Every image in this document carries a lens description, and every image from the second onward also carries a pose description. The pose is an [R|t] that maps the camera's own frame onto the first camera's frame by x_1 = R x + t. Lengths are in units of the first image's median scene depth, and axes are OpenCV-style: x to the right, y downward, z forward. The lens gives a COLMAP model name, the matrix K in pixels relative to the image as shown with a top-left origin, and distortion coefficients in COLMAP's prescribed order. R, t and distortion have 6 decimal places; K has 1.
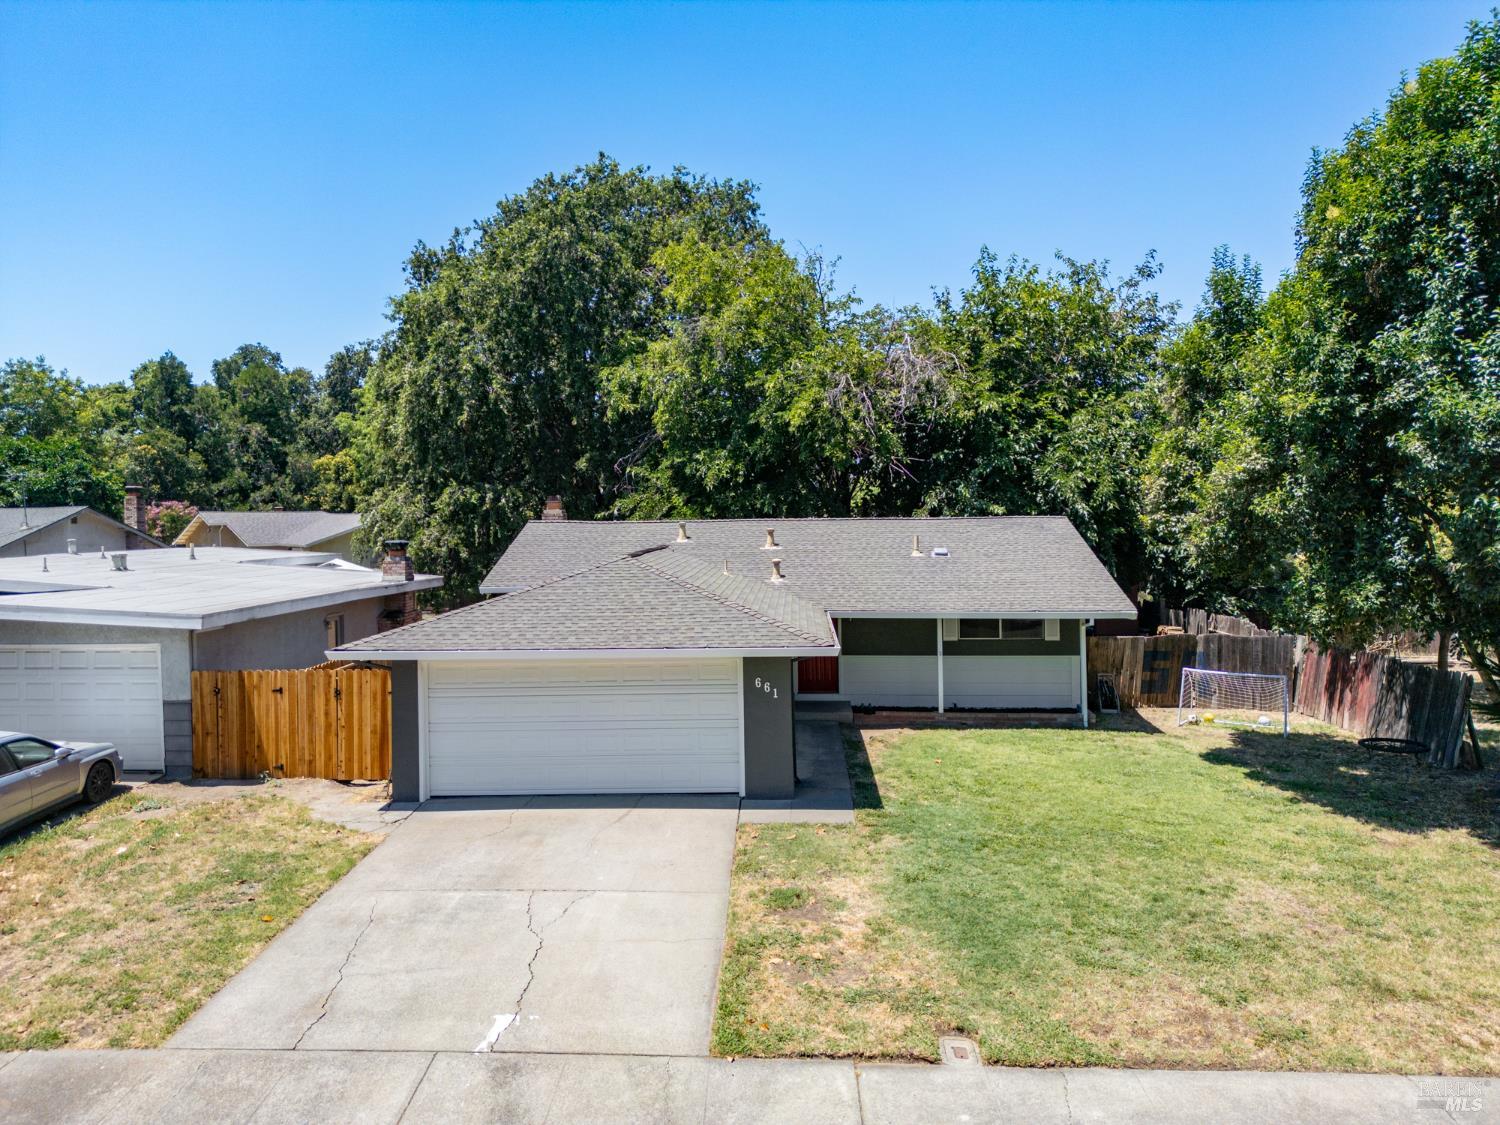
lens RADIAL K [[1016.9, 0, 746.3], [0, 1016.9, 590.5], [0, 0, 1]] dist [0.067533, -0.058818]
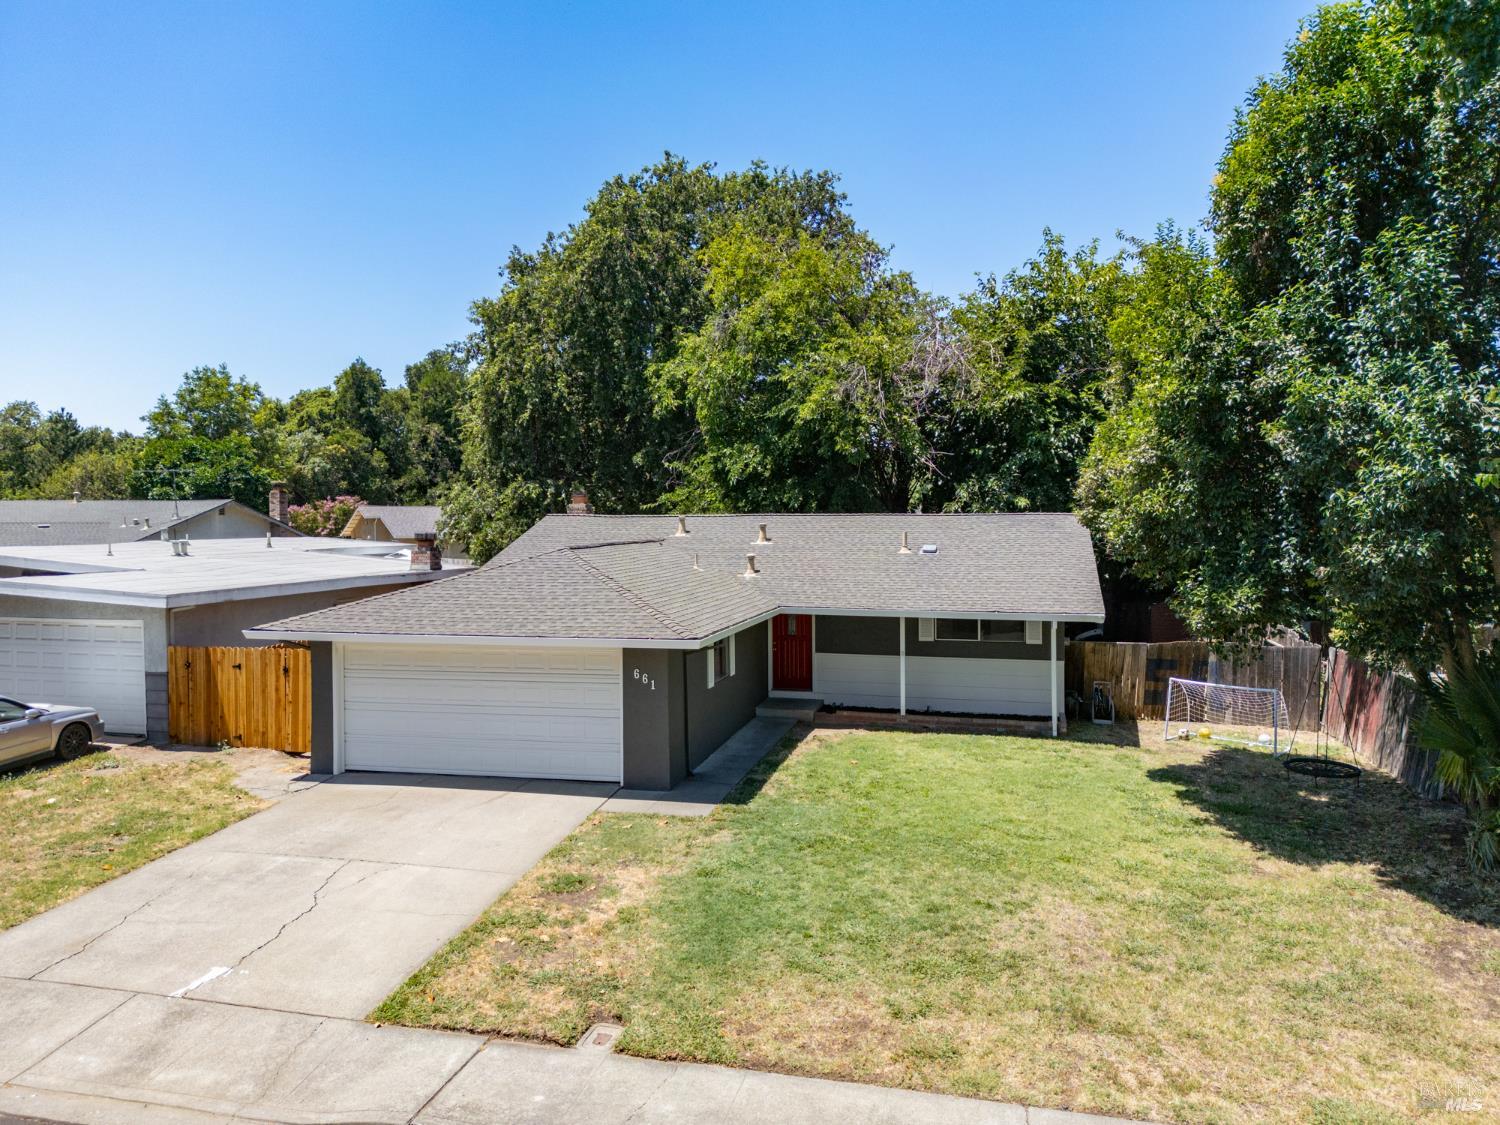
lens RADIAL K [[1030.7, 0, 748.3], [0, 1030.7, 591.9], [0, 0, 1]] dist [0.063431, -0.053269]
pose [[0.982988, 0.021200, -0.182441, 0.275216], [-0.020723, 0.999775, 0.004525, 0.002237], [0.182496, -0.000668, 0.983206, 0.013676]]
